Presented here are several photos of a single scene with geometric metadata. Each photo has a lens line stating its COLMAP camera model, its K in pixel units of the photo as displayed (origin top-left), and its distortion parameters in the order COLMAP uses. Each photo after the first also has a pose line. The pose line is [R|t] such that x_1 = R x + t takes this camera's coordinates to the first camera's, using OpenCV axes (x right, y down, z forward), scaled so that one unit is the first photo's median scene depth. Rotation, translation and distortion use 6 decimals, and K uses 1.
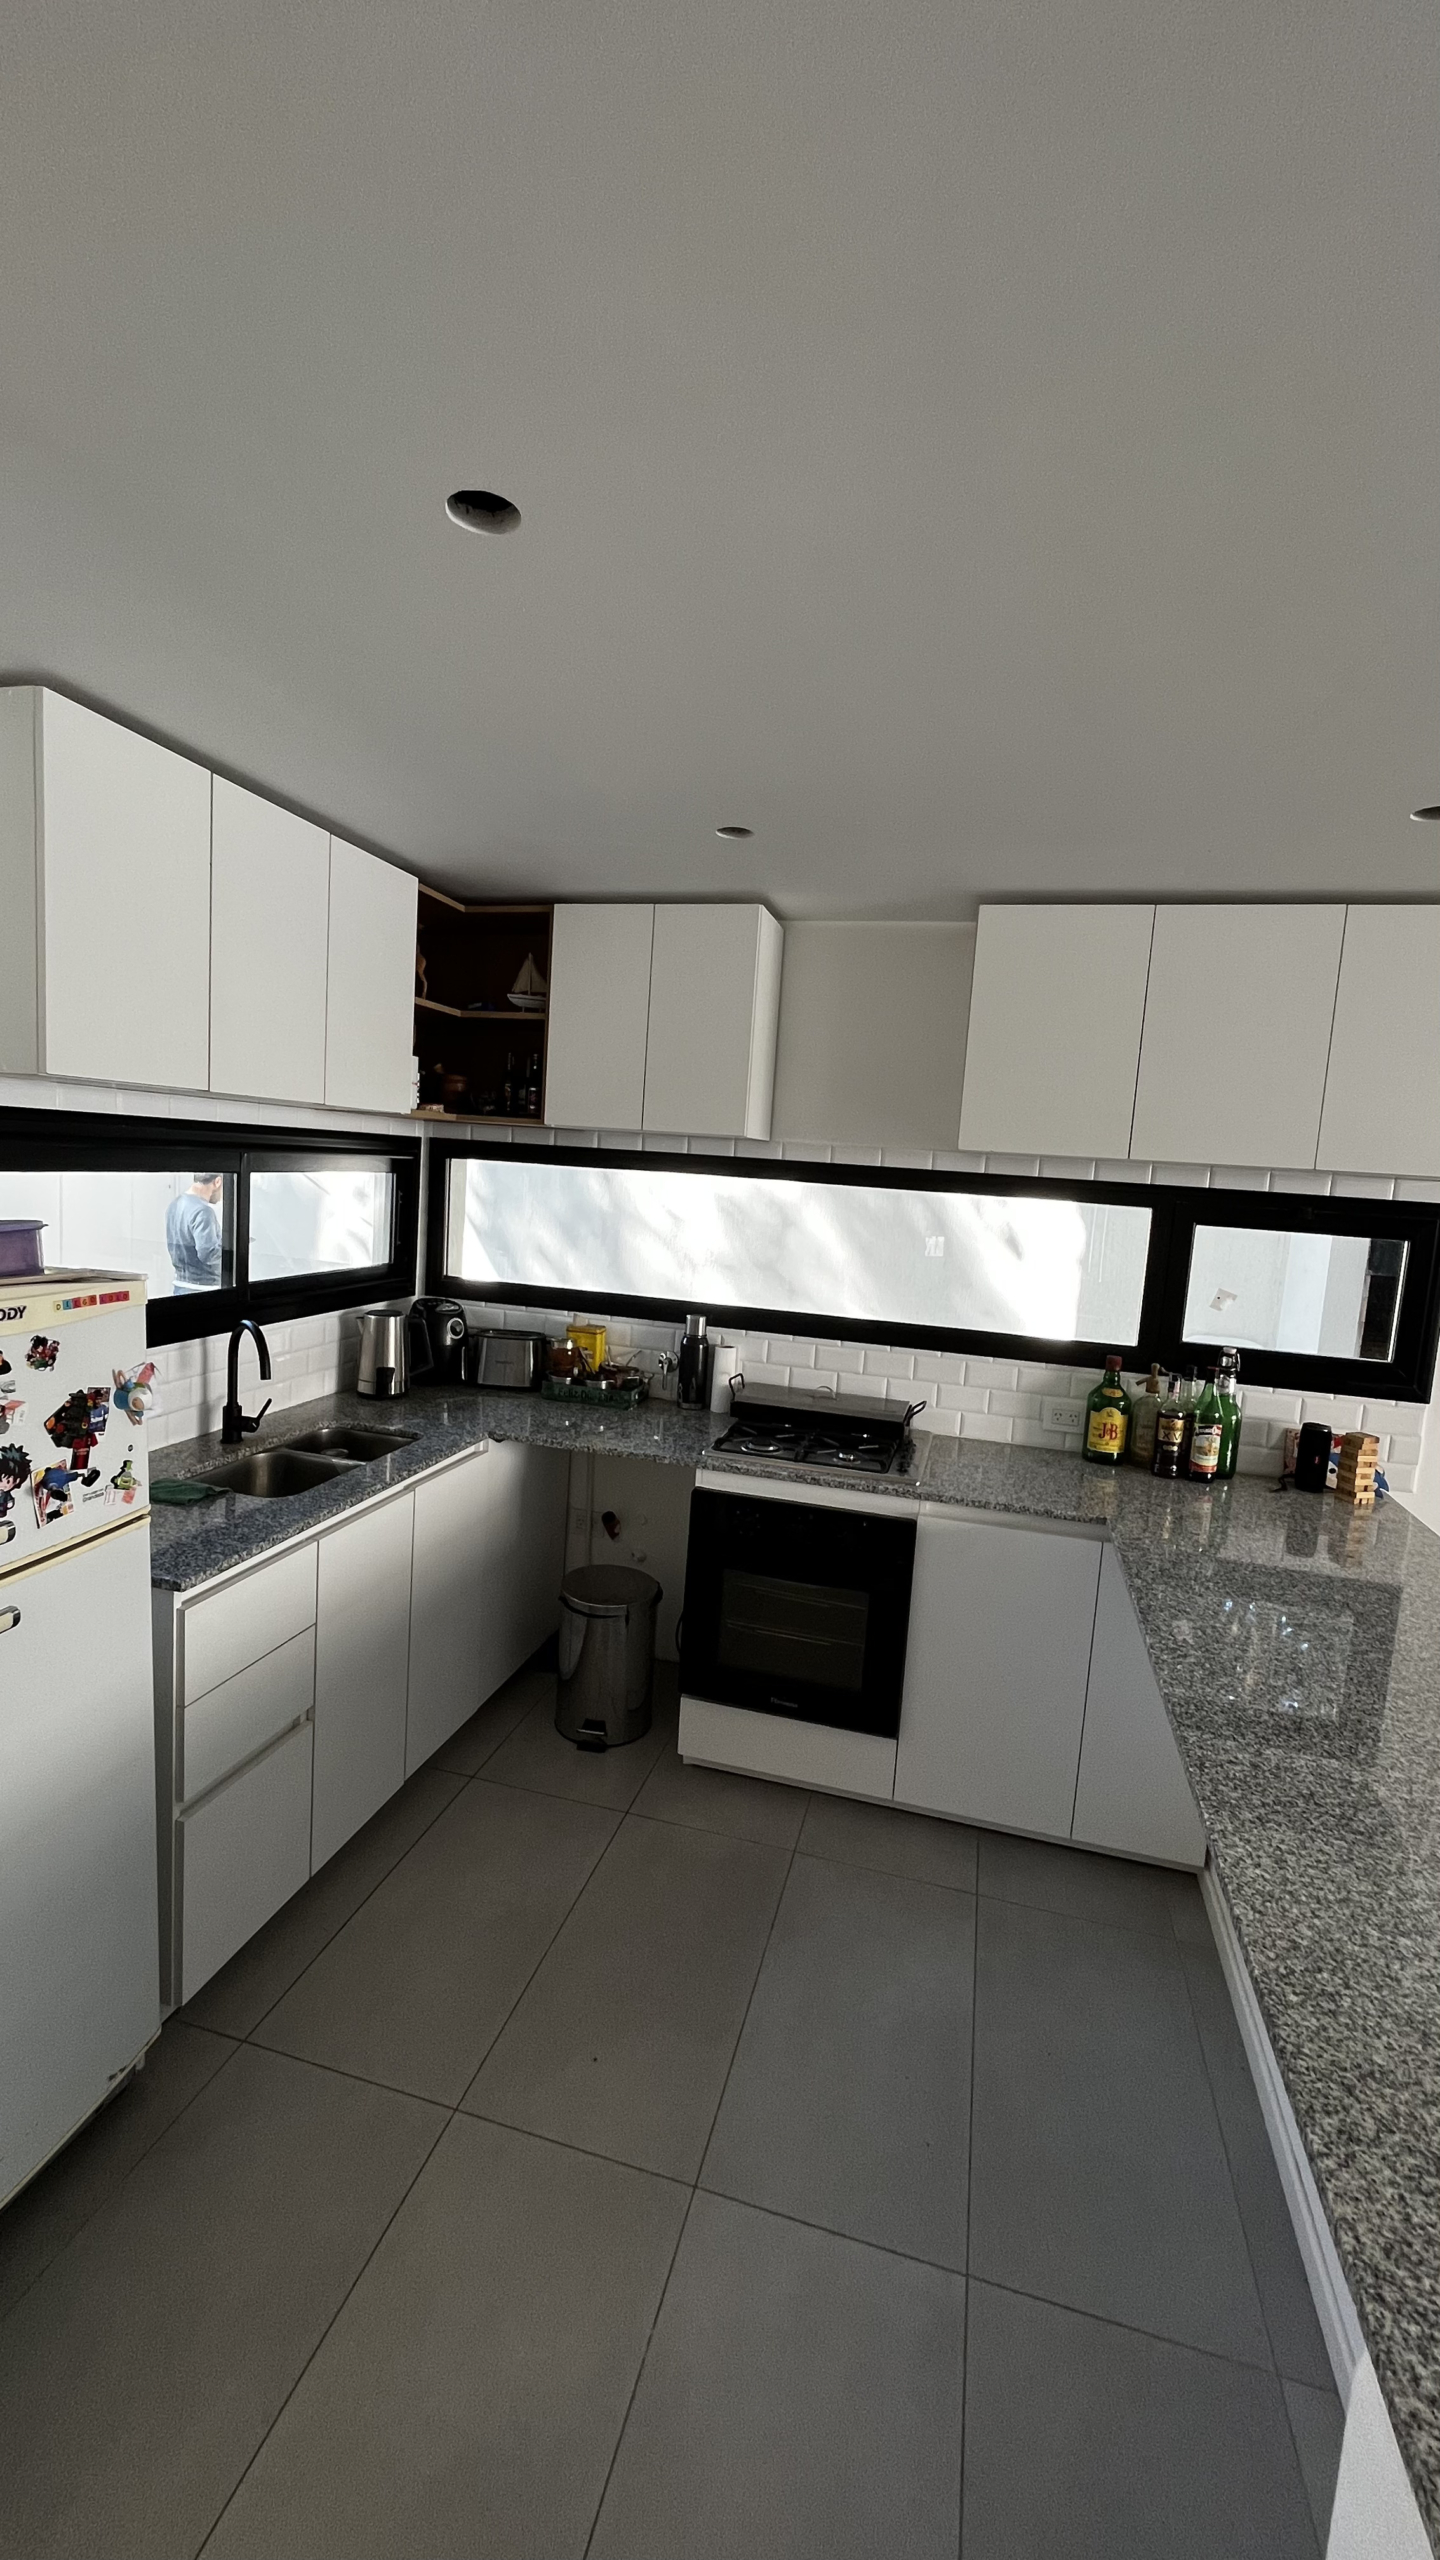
lens RADIAL K [[1031.7, 0, 718.2], [0, 1031.7, 1275.4], [0, 0, 1]] dist [-0.004418, 0.000293]
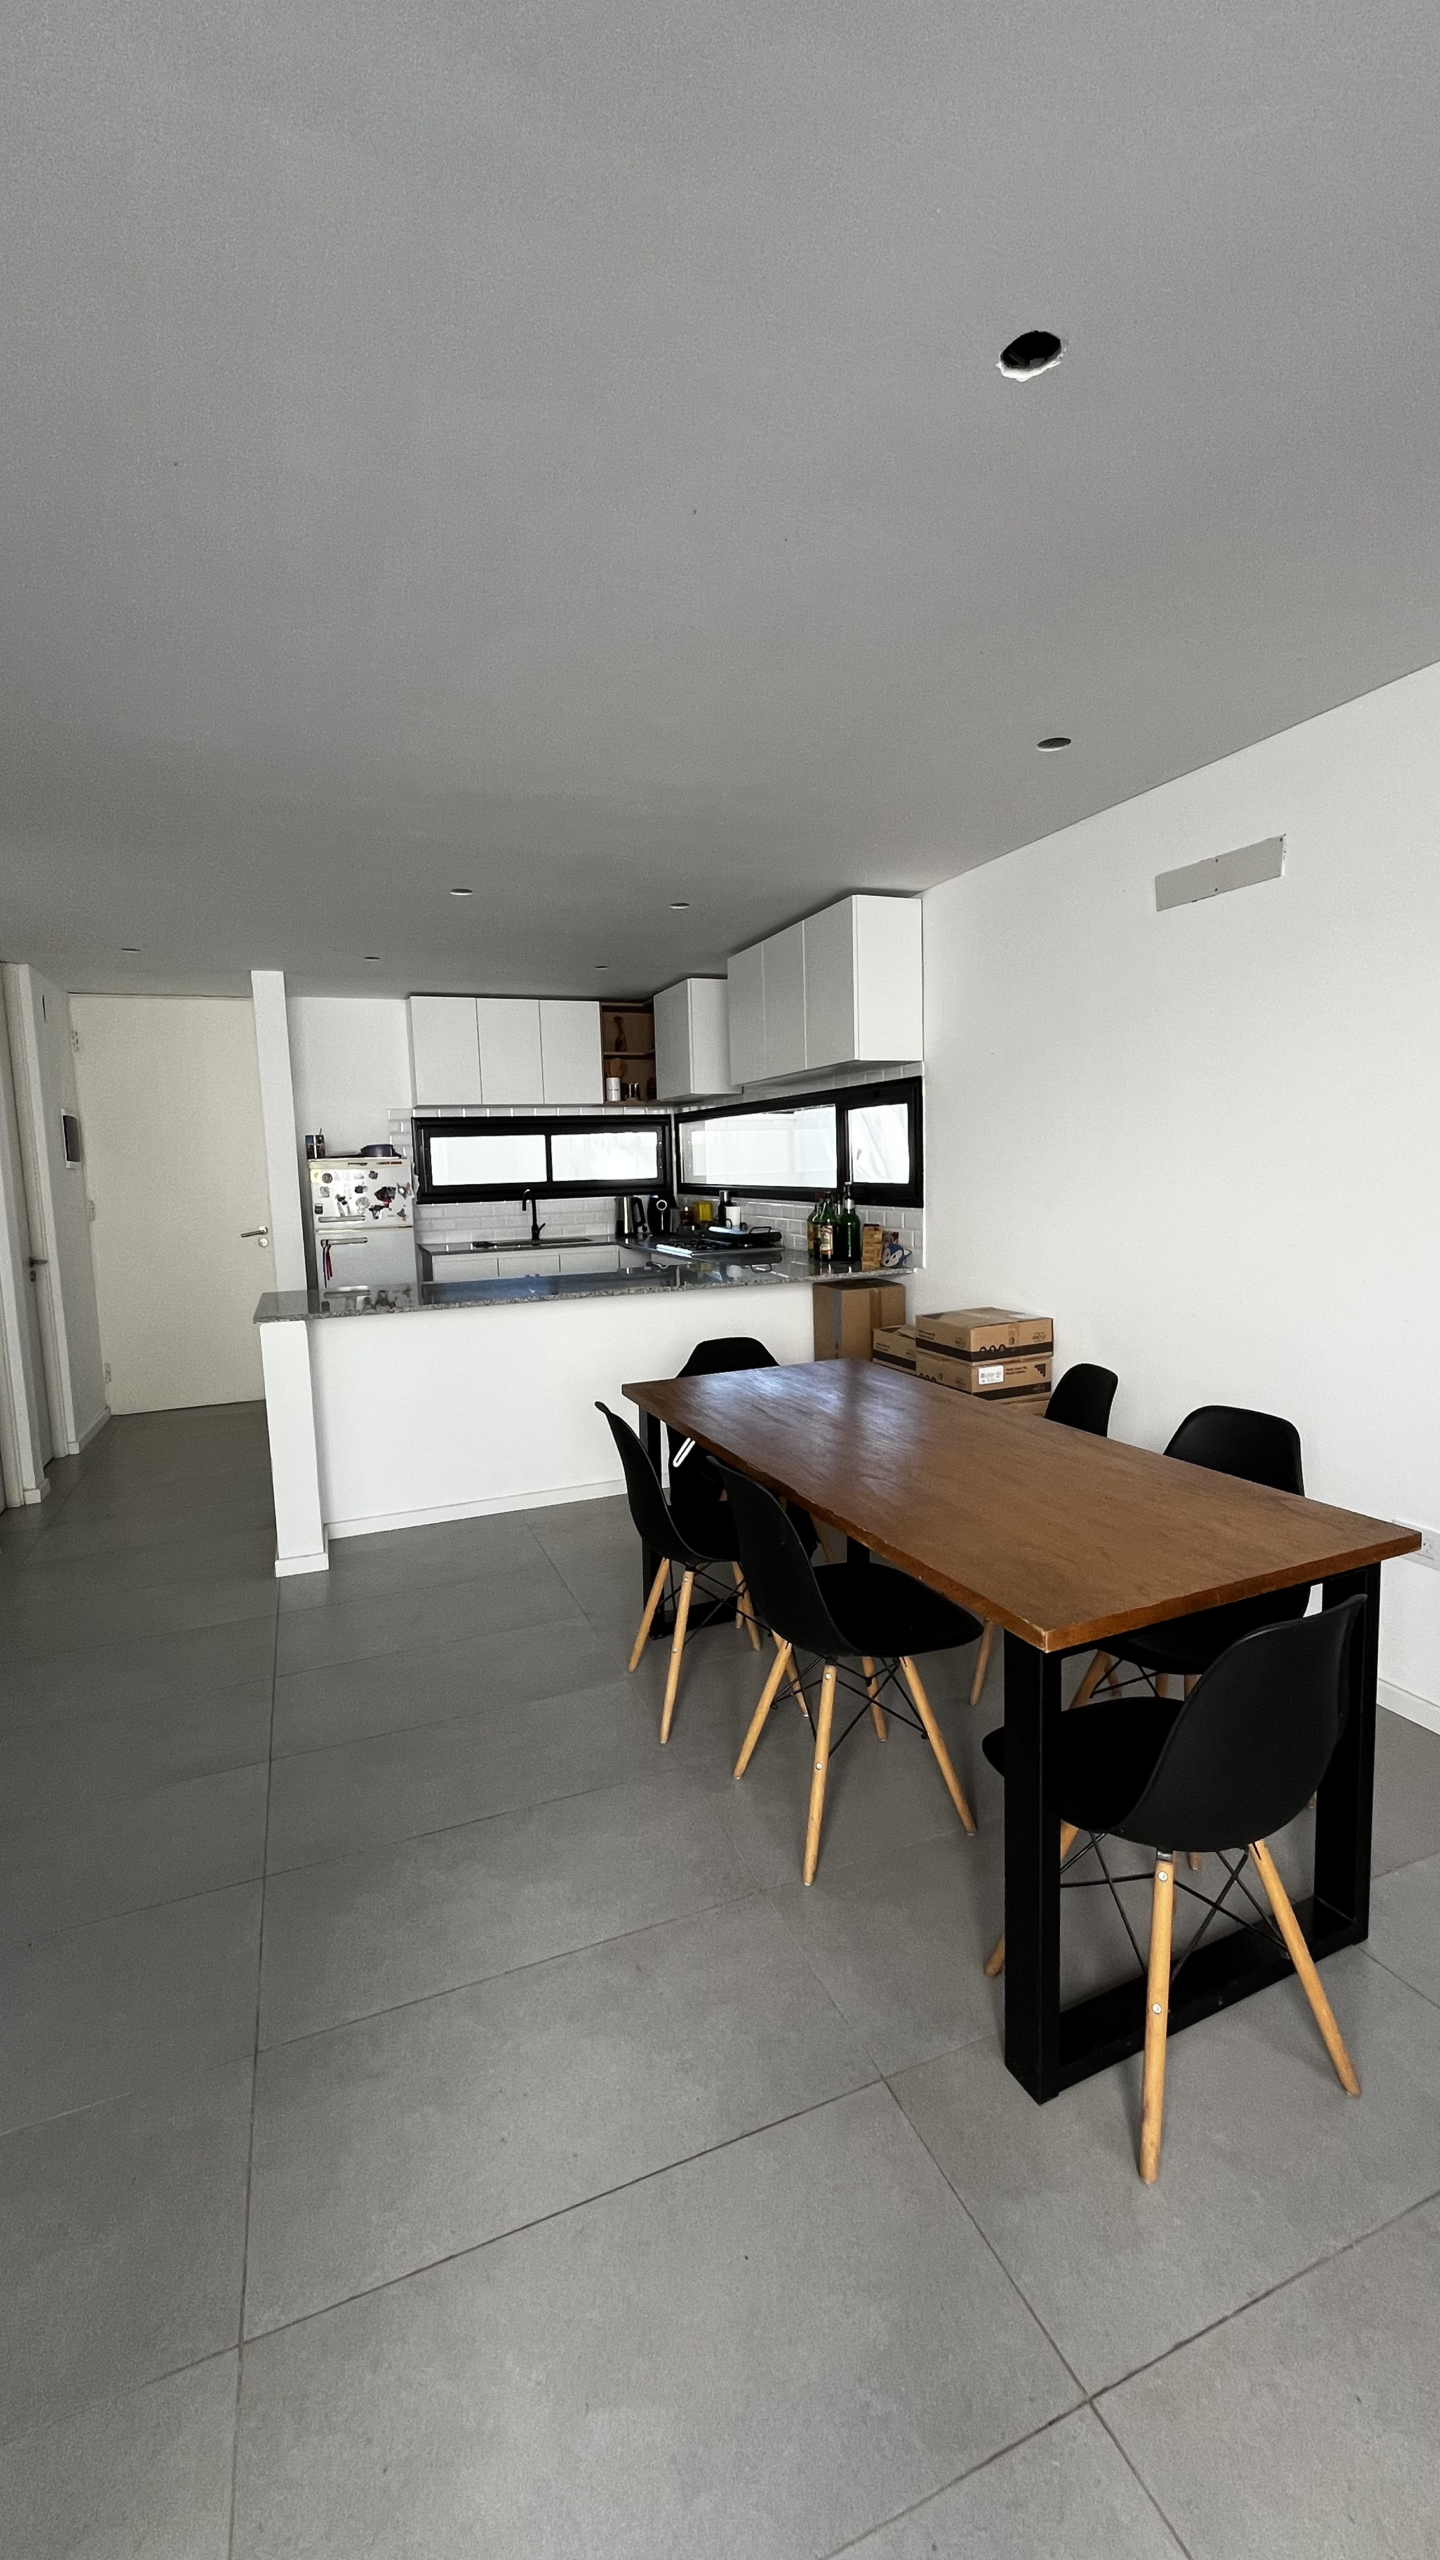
lens RADIAL K [[1031.7, 0, 714.4], [0, 1031.7, 1284.5], [0, 0, 1]] dist [-0.004418, 0.000293]
pose [[0.597905, 0.013552, -0.801452, 1.708494], [-0.020910, 0.999781, 0.001306, 0.239571], [0.801294, 0.015977, 0.598058, -0.158193]]
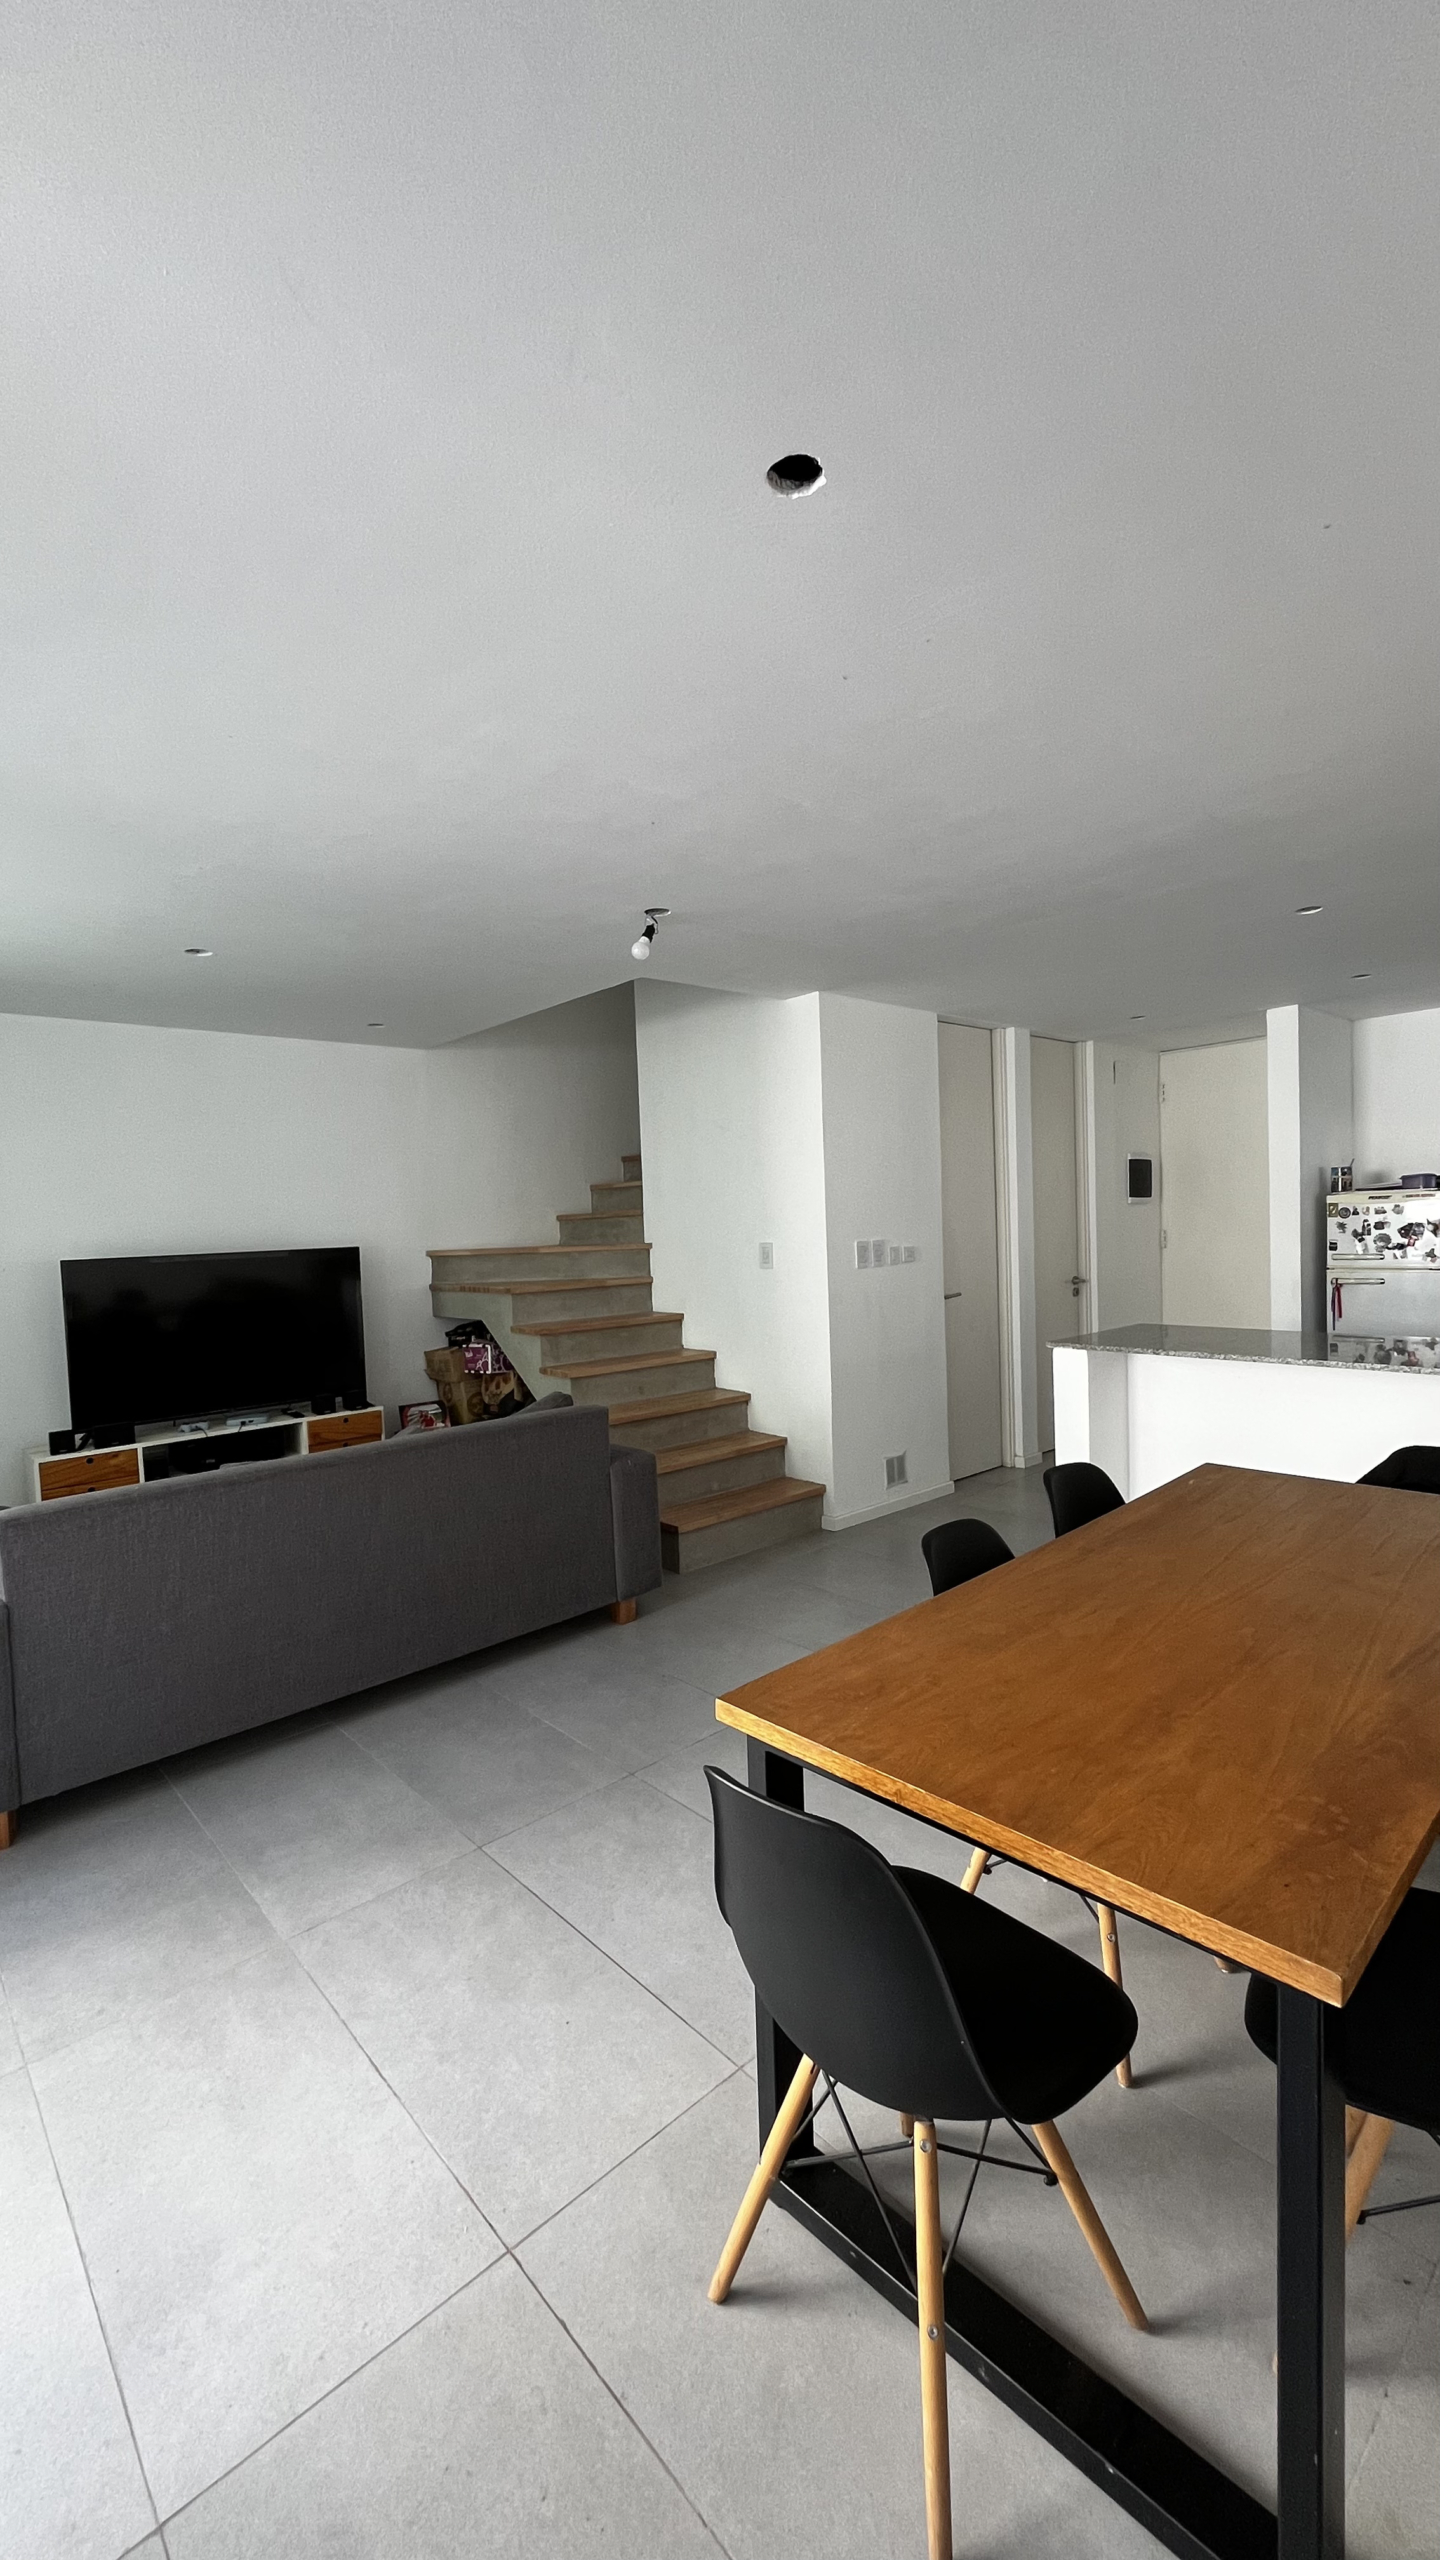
lens RADIAL K [[1031.7, 0, 718.9], [0, 1031.7, 1276.8], [0, 0, 1]] dist [-0.004418, 0.000293]
pose [[-0.547533, -0.000863, -0.836784, 1.846683], [-0.091325, 0.994088, 0.058732, 0.160699], [0.831786, 0.108577, -0.544375, 0.524530]]
